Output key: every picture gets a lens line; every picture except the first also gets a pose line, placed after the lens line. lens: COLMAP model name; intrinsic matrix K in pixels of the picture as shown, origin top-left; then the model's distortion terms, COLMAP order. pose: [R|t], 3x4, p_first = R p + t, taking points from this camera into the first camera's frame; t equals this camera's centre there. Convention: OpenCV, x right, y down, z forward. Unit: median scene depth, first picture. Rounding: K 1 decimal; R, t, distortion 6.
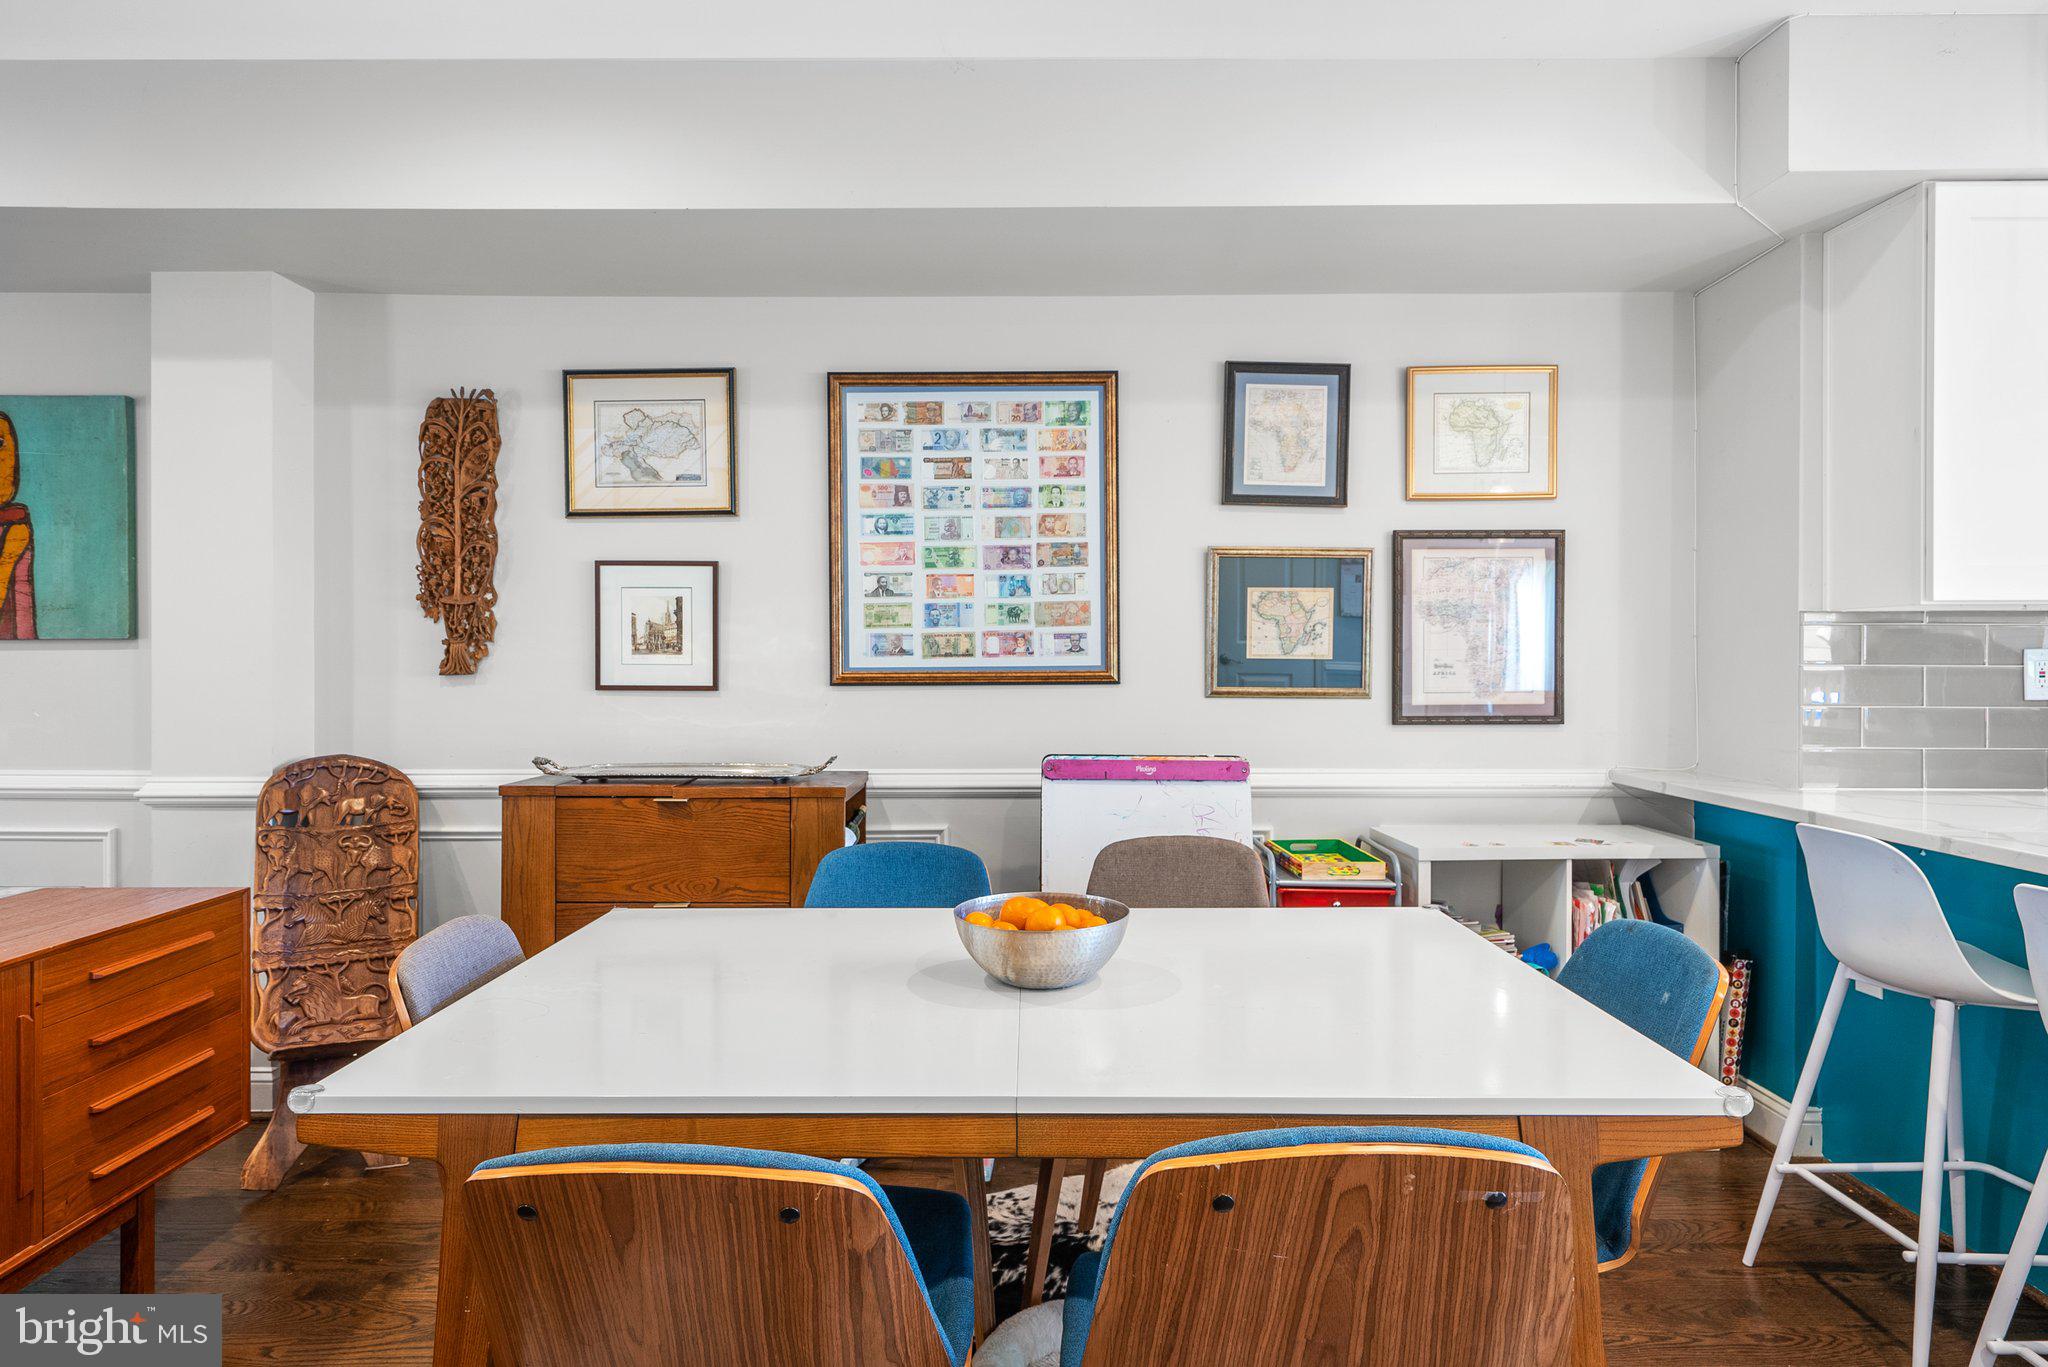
lens RADIAL K [[1097.2, 0, 1022.1], [0, 1097.2, 676.8], [0, 0, 1]] dist [0.005963, 0.000225]
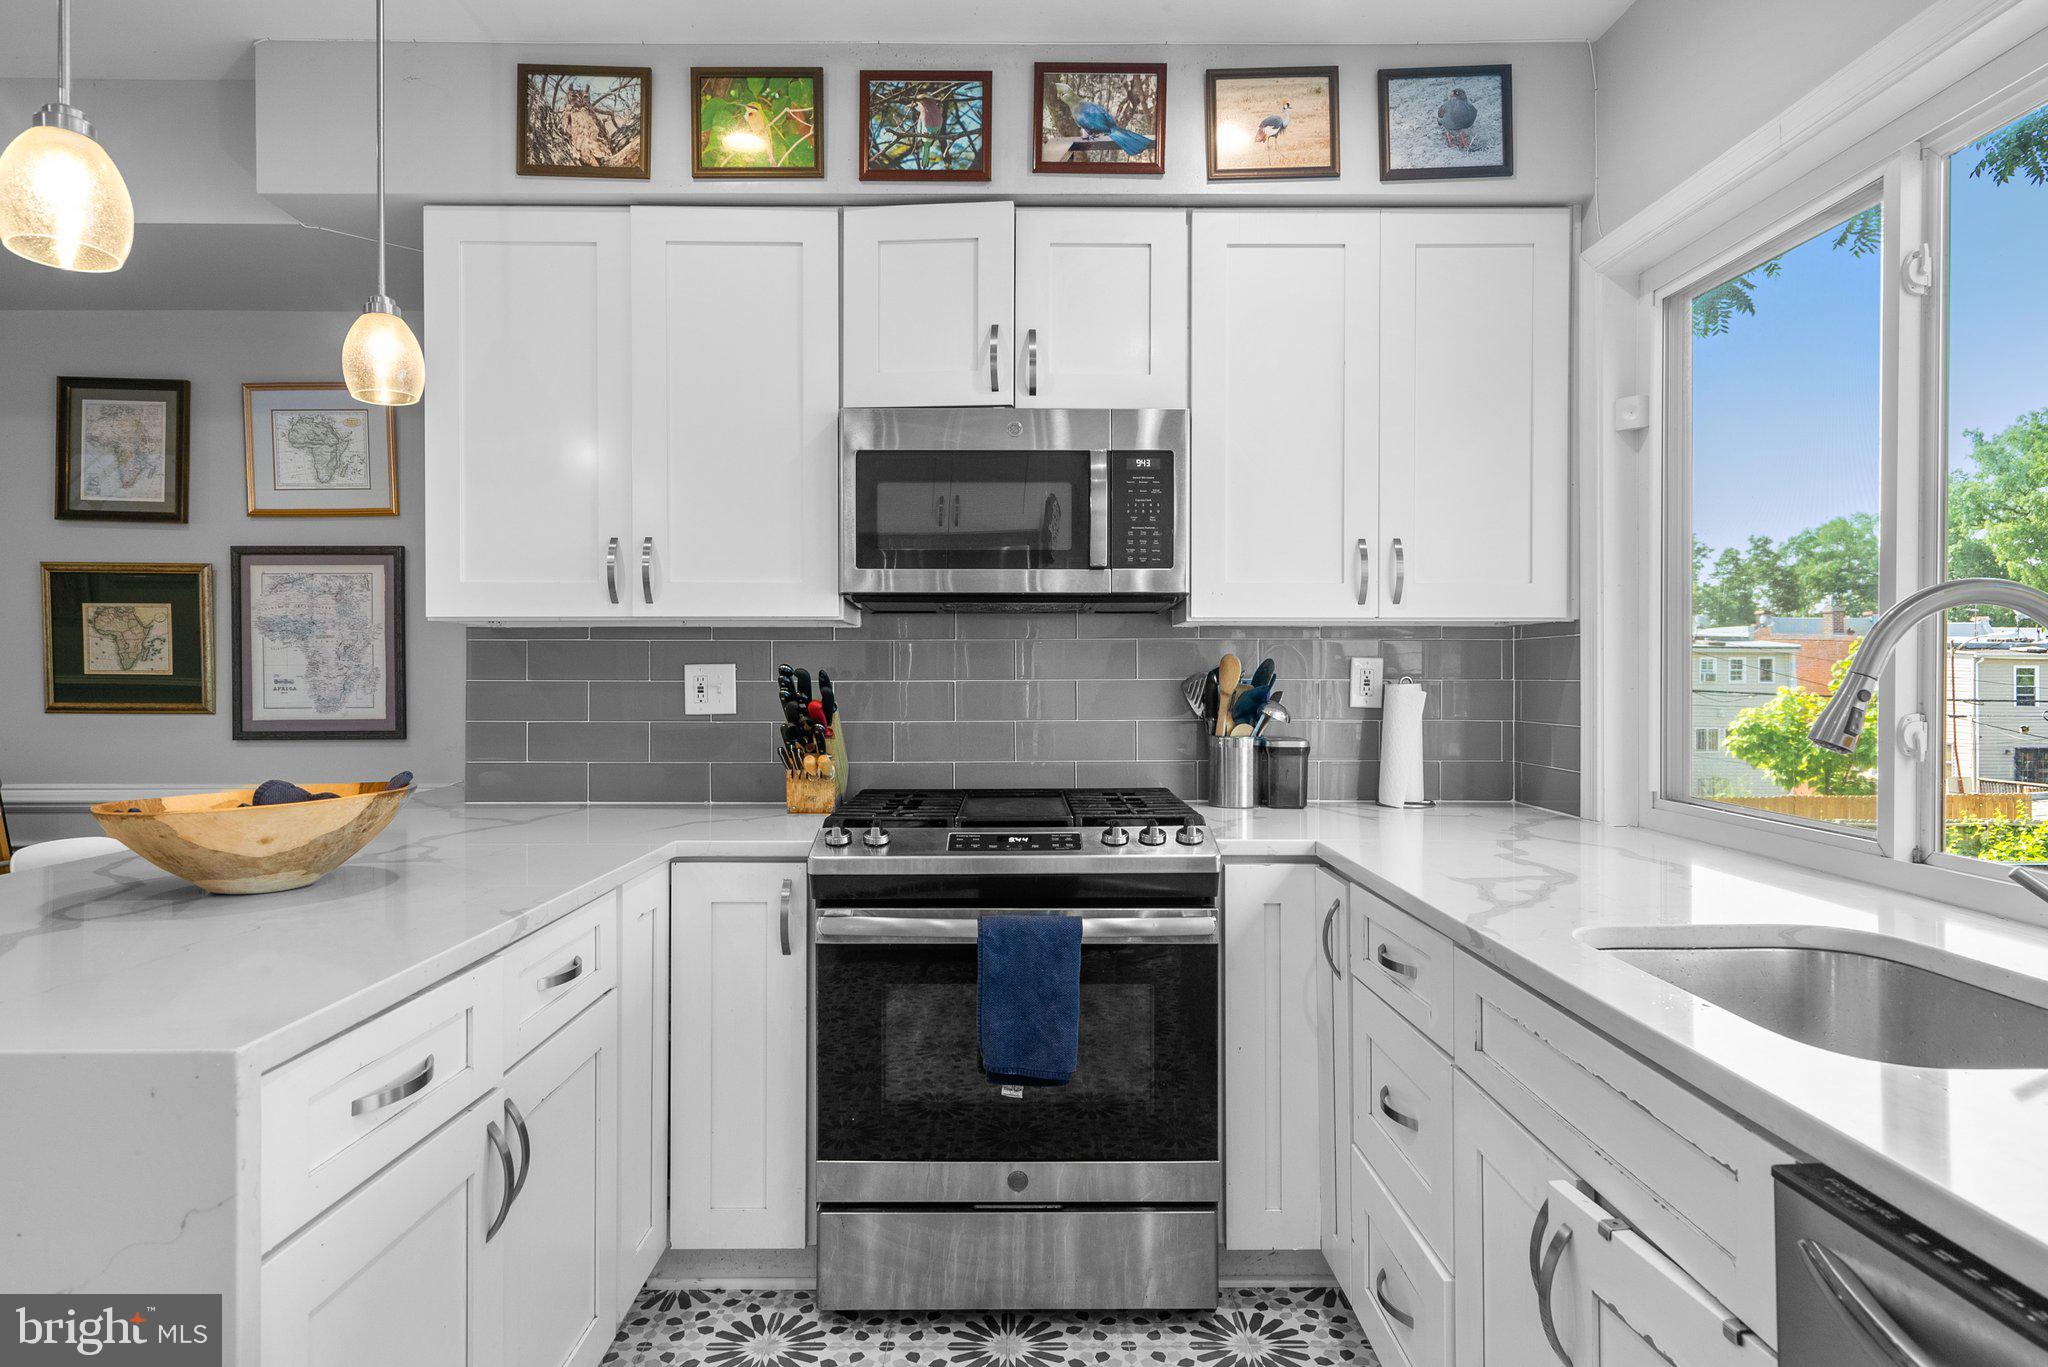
lens RADIAL K [[1097.2, 0, 1020.8], [0, 1097.2, 680.5], [0, 0, 1]] dist [0.005963, 0.000225]
pose [[0.999908, -0.000899, 0.013503, 1.043653], [0.001058, 0.999930, -0.011782, 0.001848], [-0.013492, 0.011795, 0.999839, -0.012692]]
